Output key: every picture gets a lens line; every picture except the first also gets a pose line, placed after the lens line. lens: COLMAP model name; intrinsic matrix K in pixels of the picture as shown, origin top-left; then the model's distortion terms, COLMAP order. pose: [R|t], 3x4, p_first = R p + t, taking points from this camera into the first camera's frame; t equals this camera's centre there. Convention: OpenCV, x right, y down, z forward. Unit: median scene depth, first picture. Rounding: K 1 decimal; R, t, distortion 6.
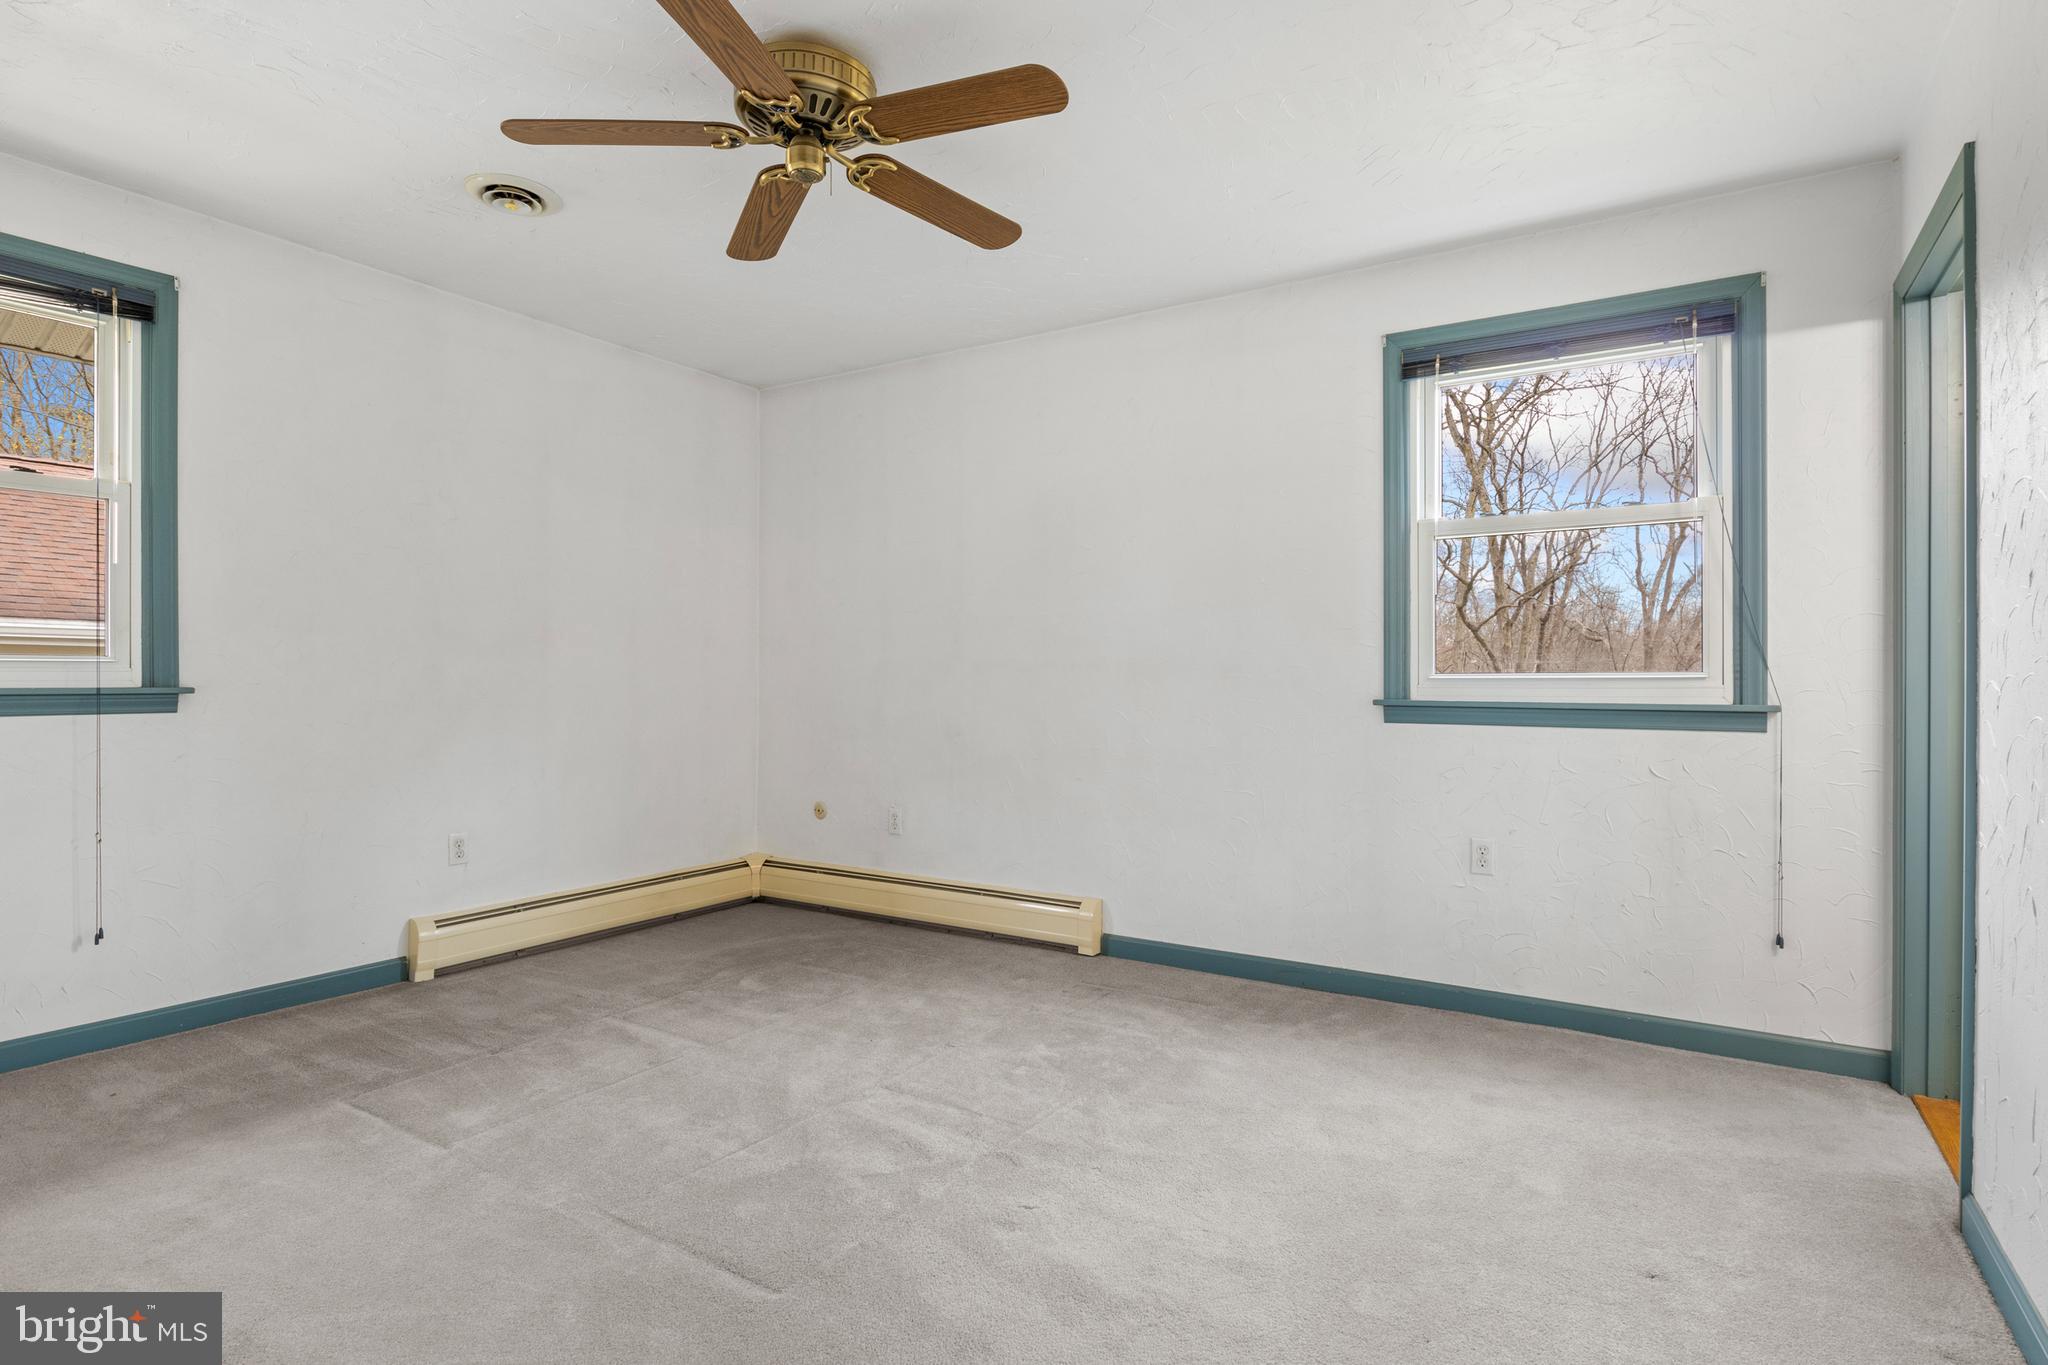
lens RADIAL K [[1031.8, 0, 1030.9], [0, 1031.8, 668.1], [0, 0, 1]] dist [-0.010139, 0.000609]
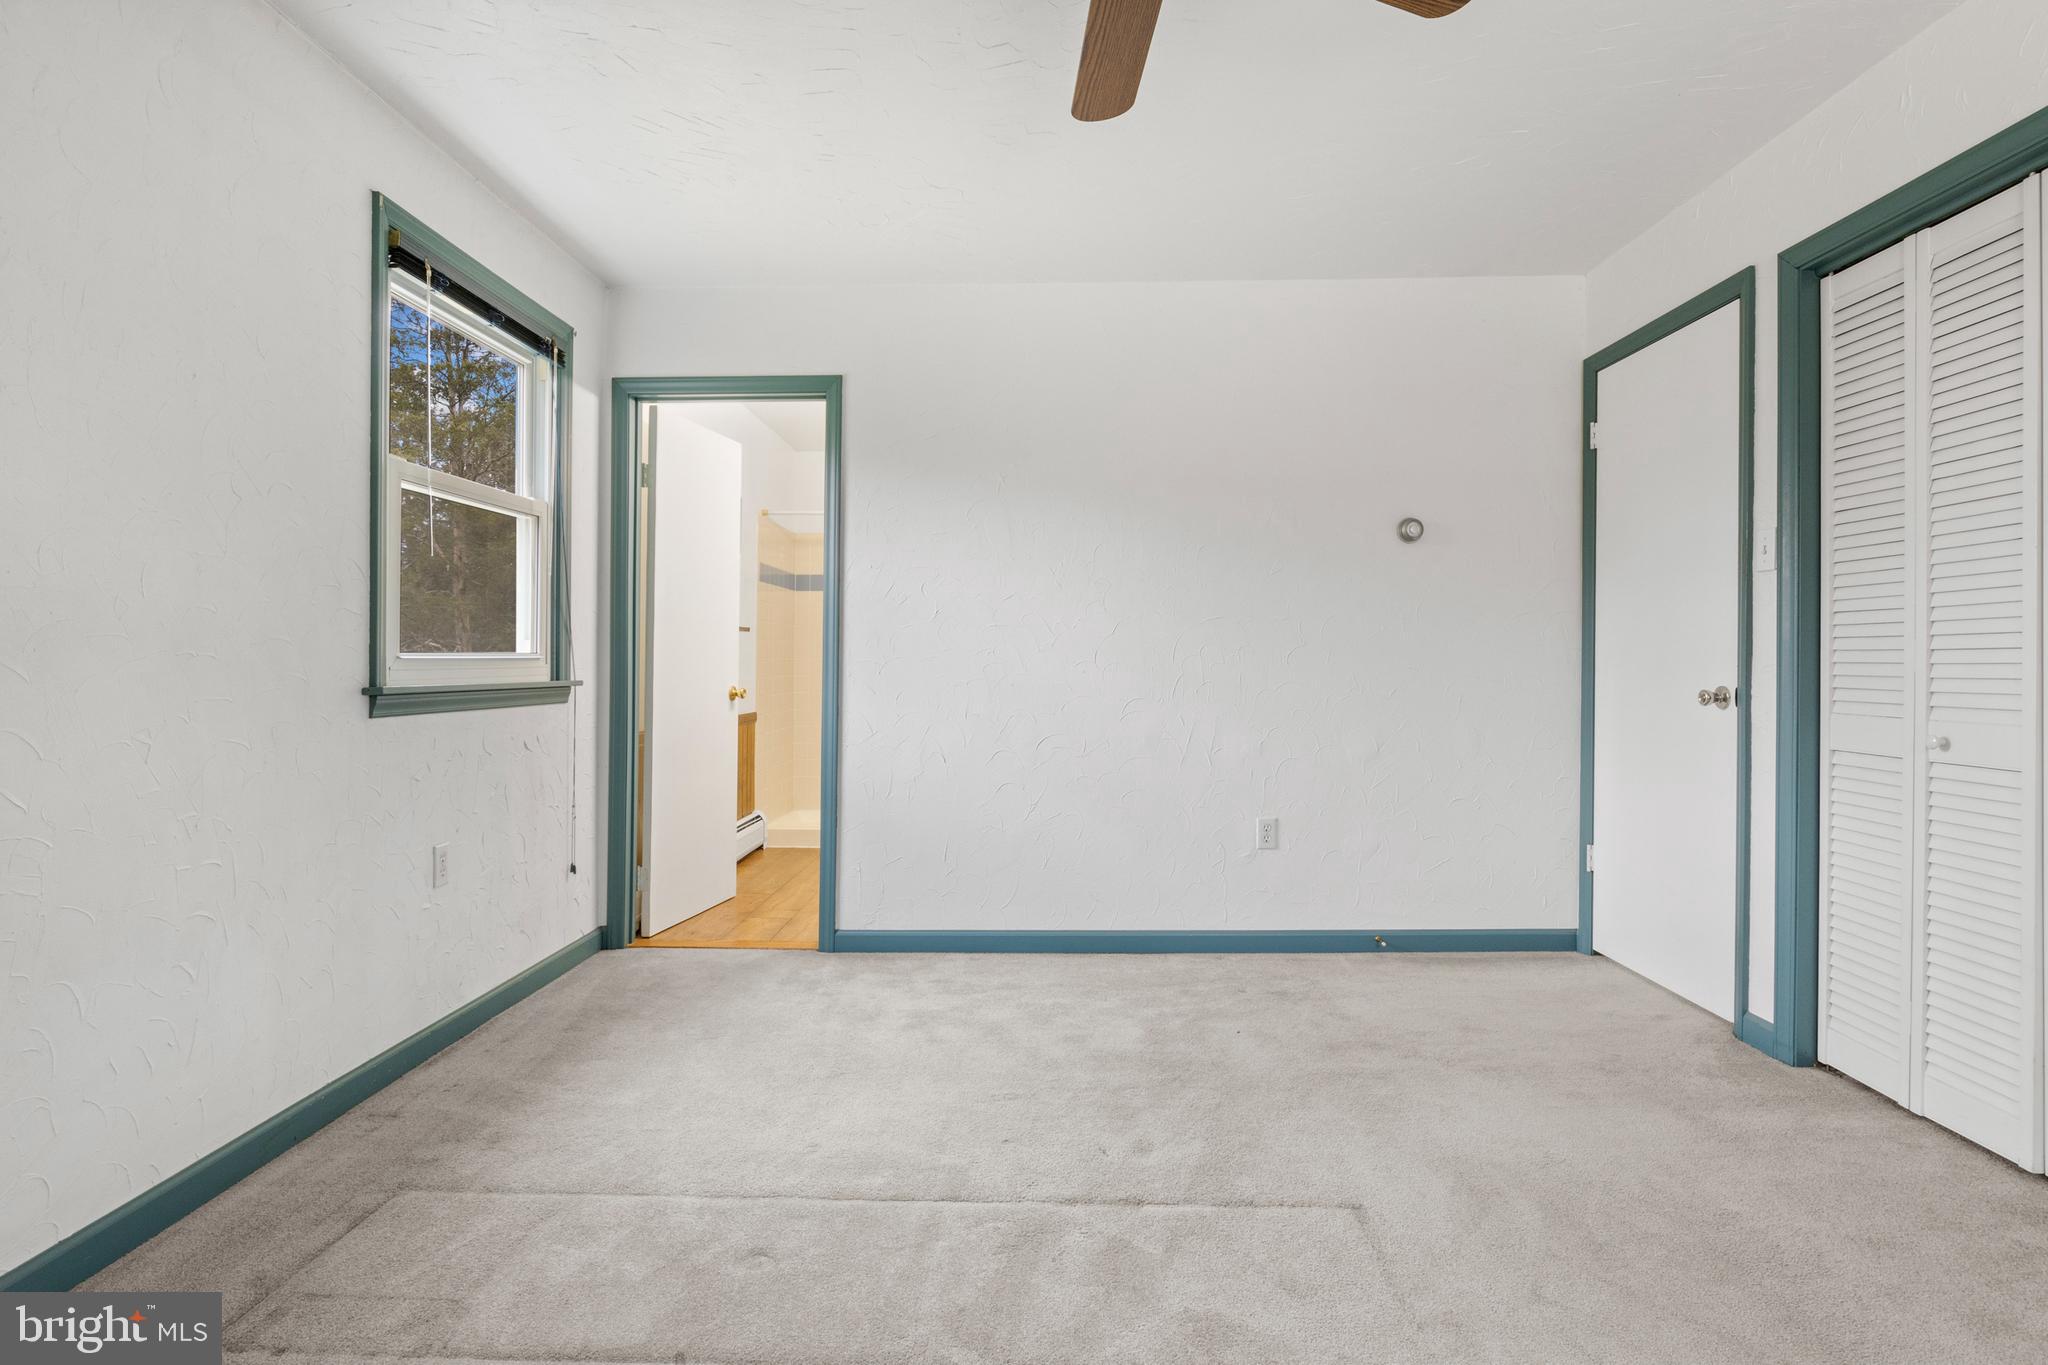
lens RADIAL K [[1031.8, 0, 1030.9], [0, 1031.8, 668.1], [0, 0, 1]] dist [-0.010139, 0.000609]
pose [[-0.518130, -0.002182, 0.855299, -0.539880], [-0.004149, 0.999991, 0.000038, 0.016124], [-0.855292, -0.003529, -0.518134, 1.001231]]
